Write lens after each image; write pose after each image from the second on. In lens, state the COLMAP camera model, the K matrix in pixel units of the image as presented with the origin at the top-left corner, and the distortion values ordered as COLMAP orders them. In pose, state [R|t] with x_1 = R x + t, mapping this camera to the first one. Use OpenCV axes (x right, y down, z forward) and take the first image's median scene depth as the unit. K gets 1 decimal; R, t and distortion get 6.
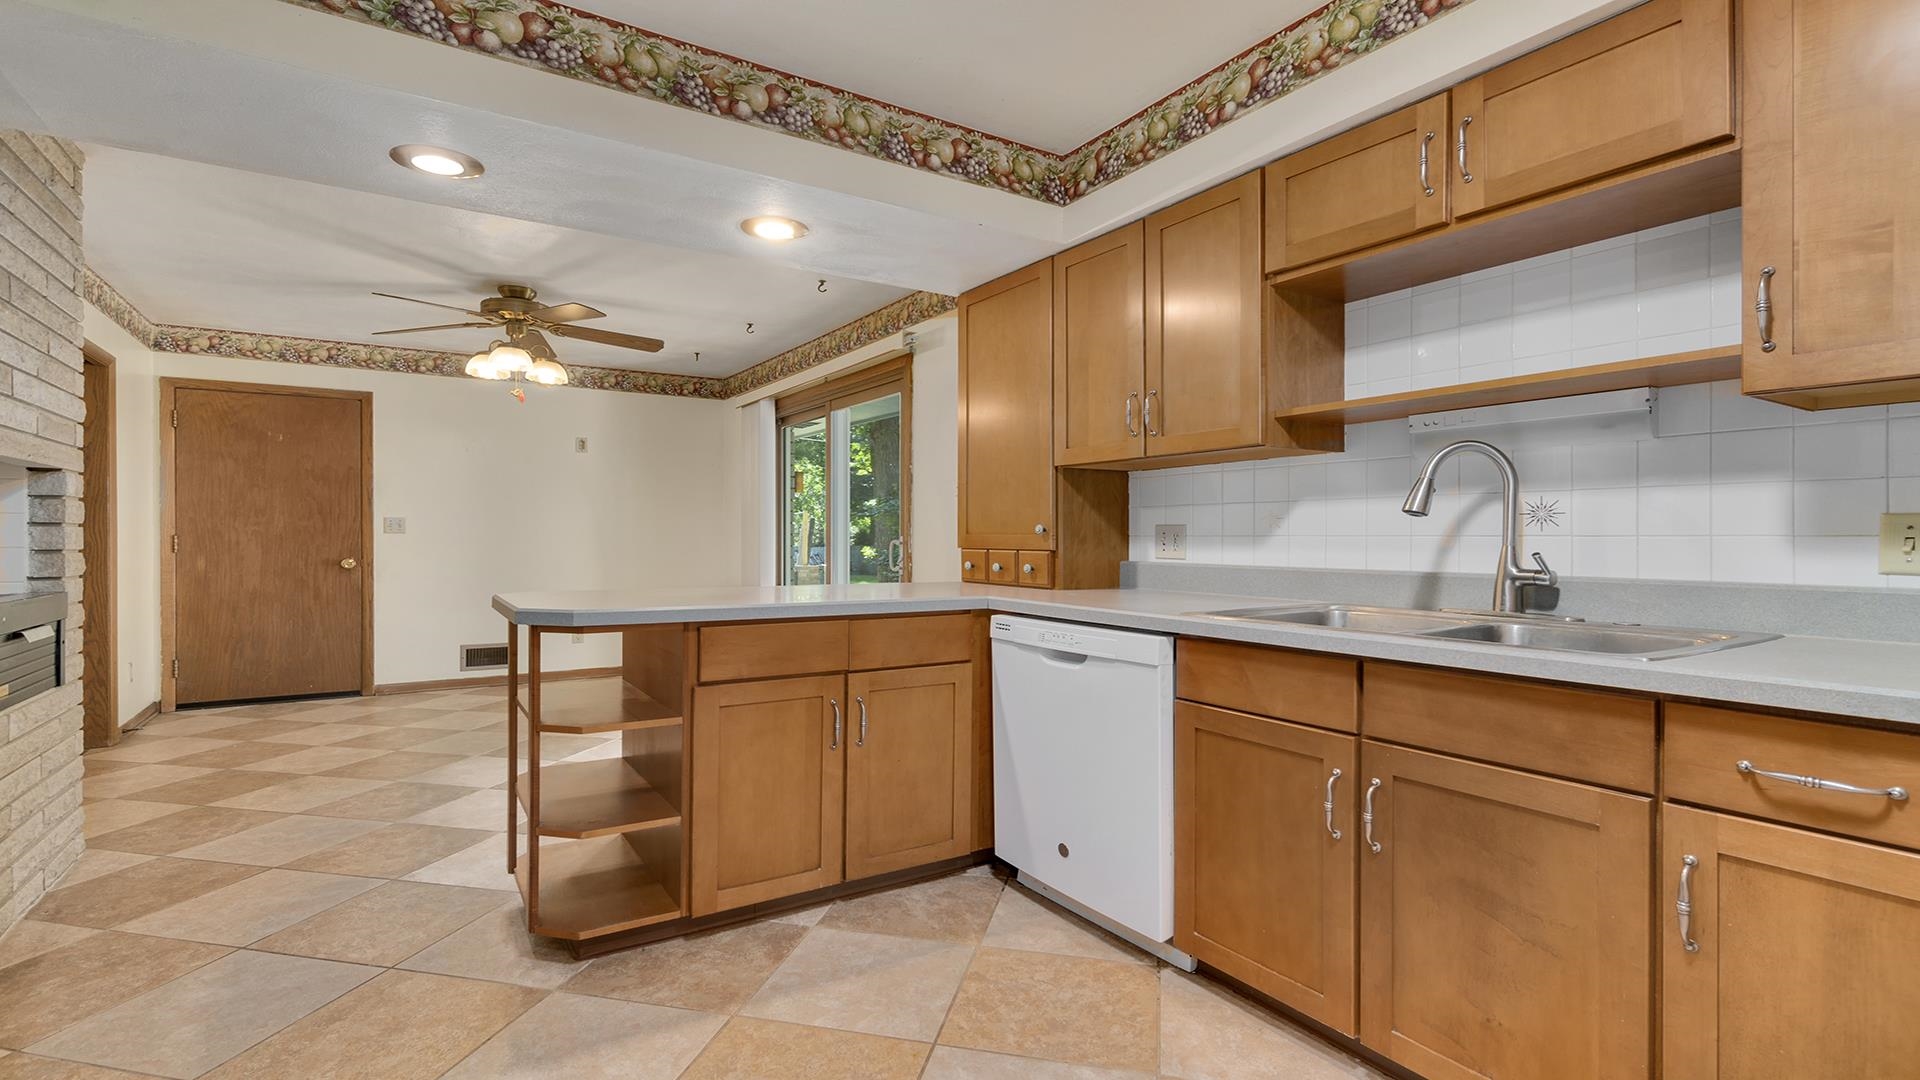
lens RADIAL K [[870.7, 0, 948.9], [0, 870.7, 540.4], [0, 0, 1]] dist [0.002341, -0.001713]
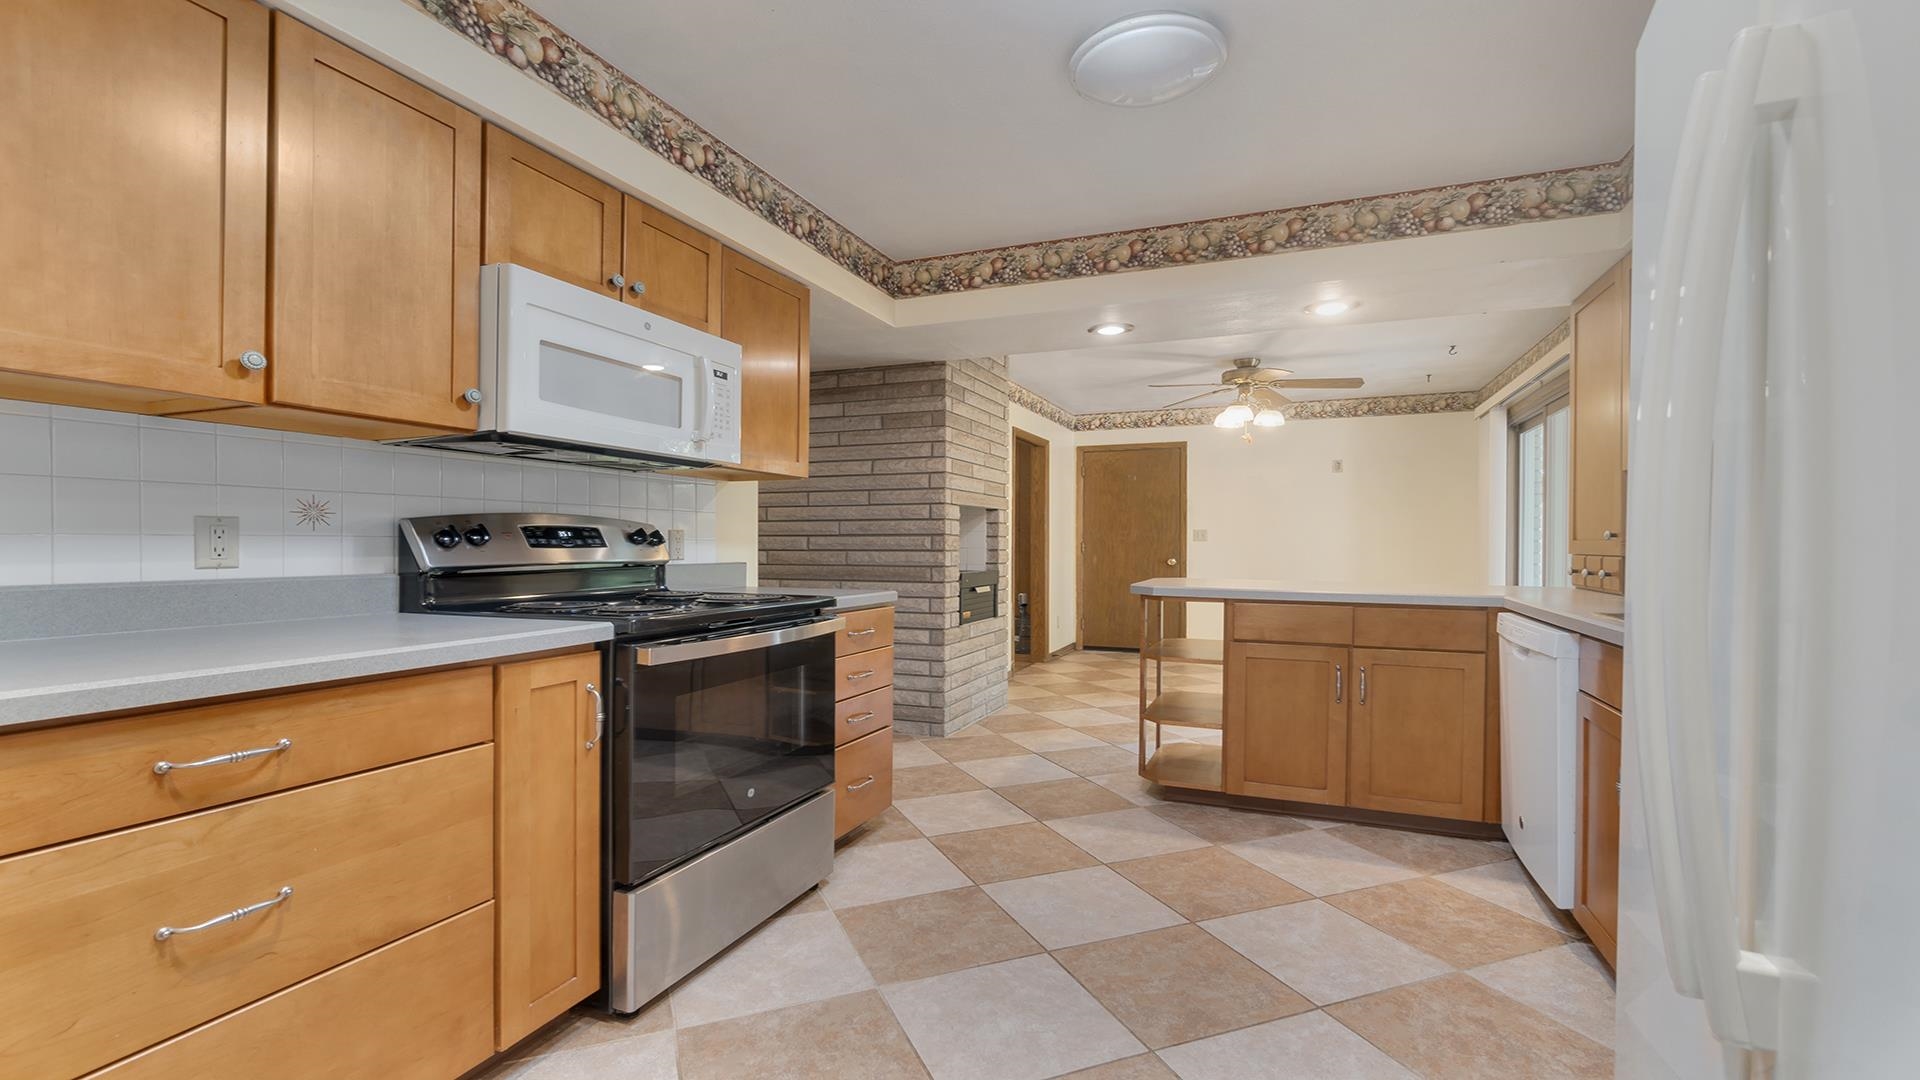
lens RADIAL K [[870.7, 0, 968.4], [0, 870.7, 549.8], [0, 0, 1]] dist [0.002341, -0.001713]
pose [[0.574141, 0.005860, -0.818735, 0.328090], [-0.004652, 0.999982, 0.003895, 0.002360], [0.818743, 0.001573, 0.574158, -0.115190]]
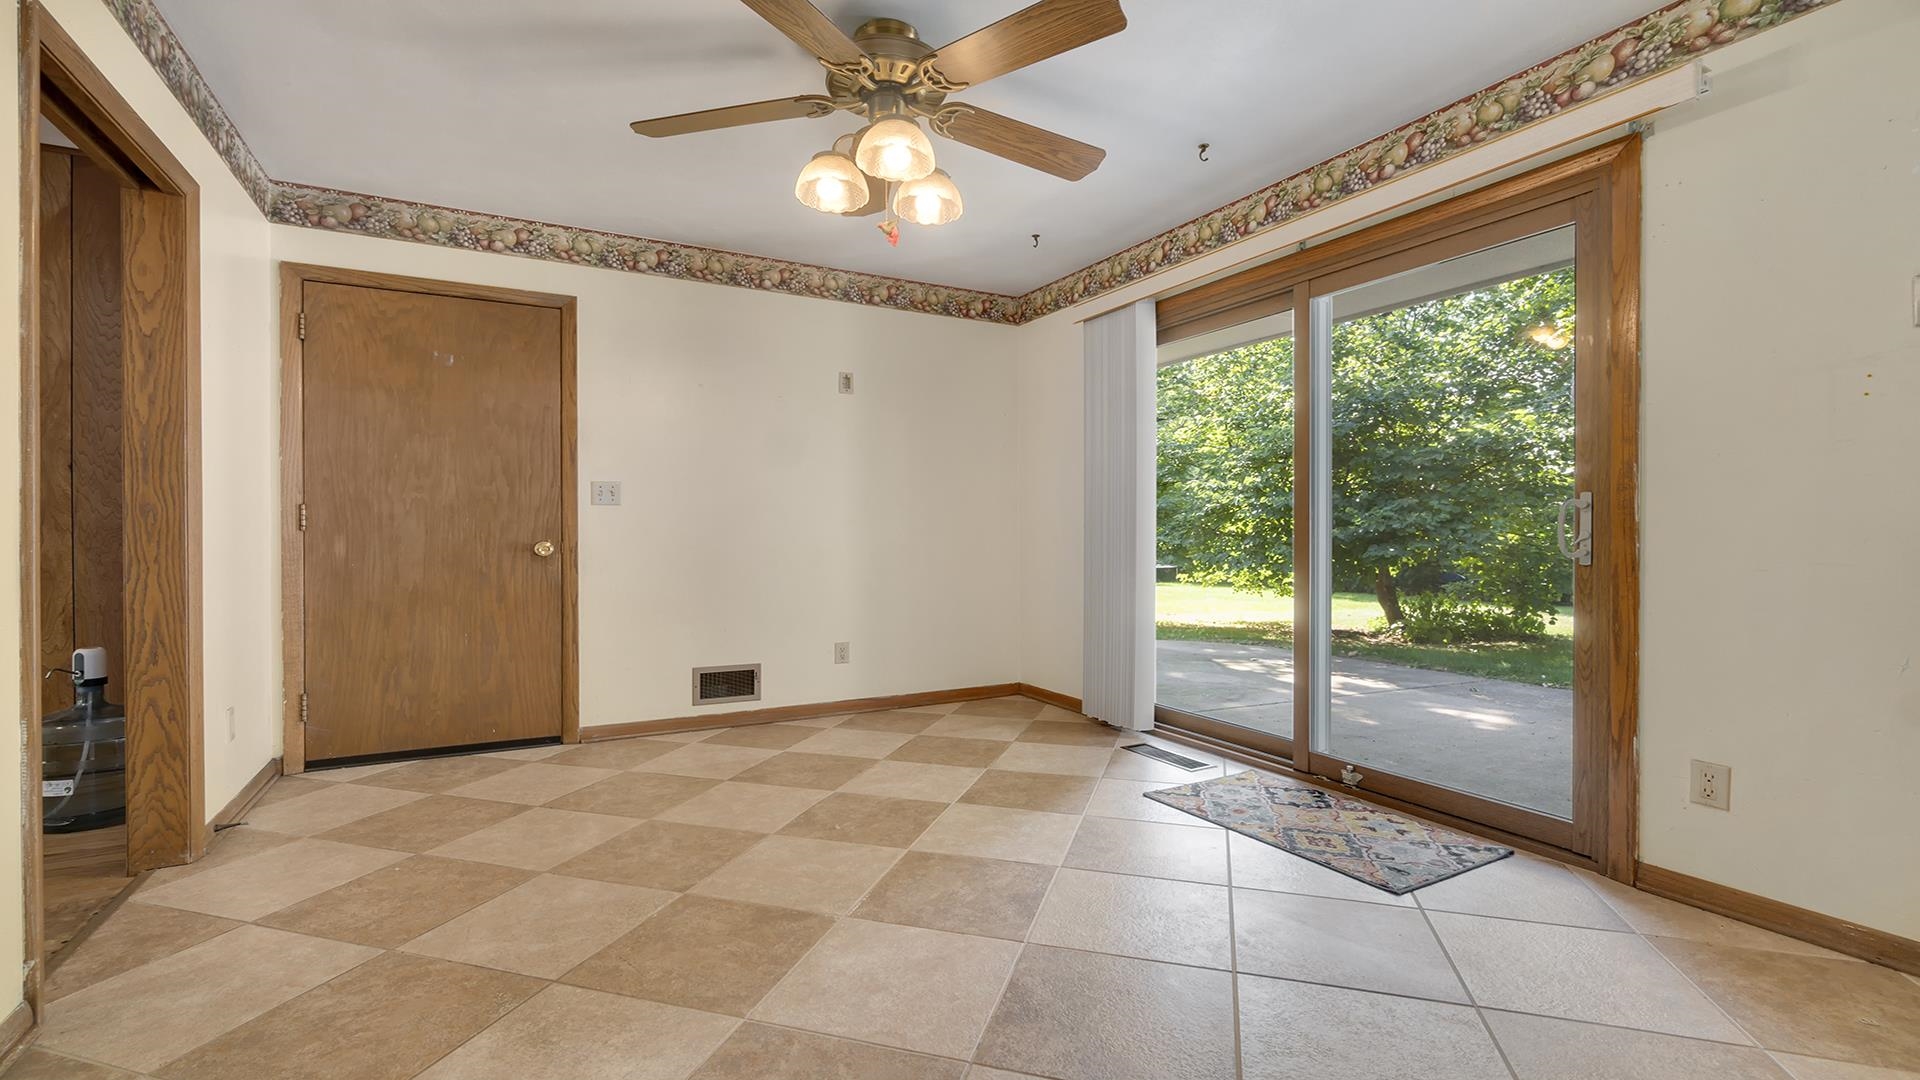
lens RADIAL K [[834.5, 0, 959.9], [0, 834.5, 538.2], [0, 0, 1]] dist [-0.008690, 0.000160]
pose [[0.997446, -0.001218, -0.071411, -0.353523], [0.001345, 0.999998, 0.001740, 0.019454], [0.071409, -0.001831, 0.997445, 0.416493]]
